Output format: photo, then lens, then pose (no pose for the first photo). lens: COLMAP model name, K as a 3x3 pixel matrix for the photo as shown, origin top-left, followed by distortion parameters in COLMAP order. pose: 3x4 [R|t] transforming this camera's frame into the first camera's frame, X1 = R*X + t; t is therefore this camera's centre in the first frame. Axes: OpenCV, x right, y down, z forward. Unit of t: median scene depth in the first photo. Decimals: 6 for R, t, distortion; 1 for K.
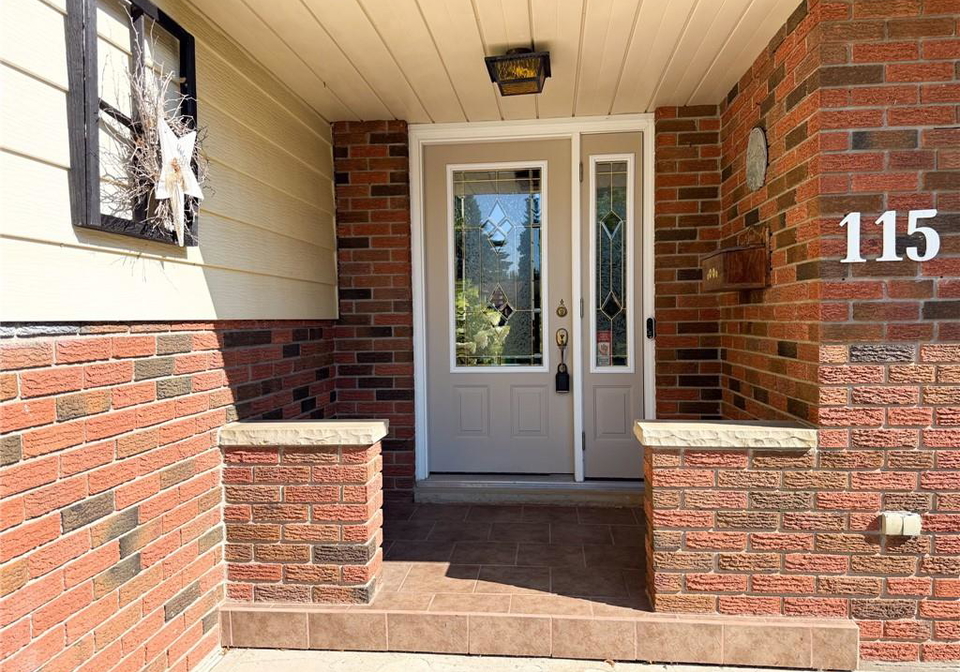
lens RADIAL K [[681.8, 0, 482.9], [0, 681.8, 349.1], [0, 0, 1]] dist [0.074982, -0.114531]
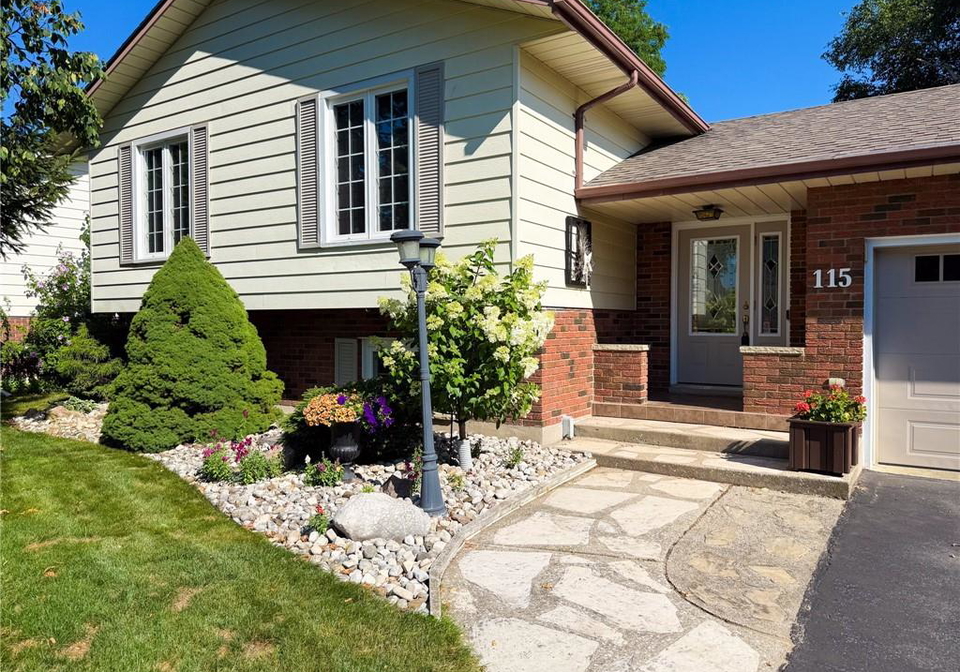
lens RADIAL K [[688.9, 0, 464.9], [0, 688.9, 339.6], [0, 0, 1]] dist [0.078456, -0.116784]
pose [[0.887816, 0.022461, -0.459651, 0.540455], [-0.030760, 0.999471, -0.010574, 0.151474], [0.459170, 0.023526, 0.888037, -2.057415]]
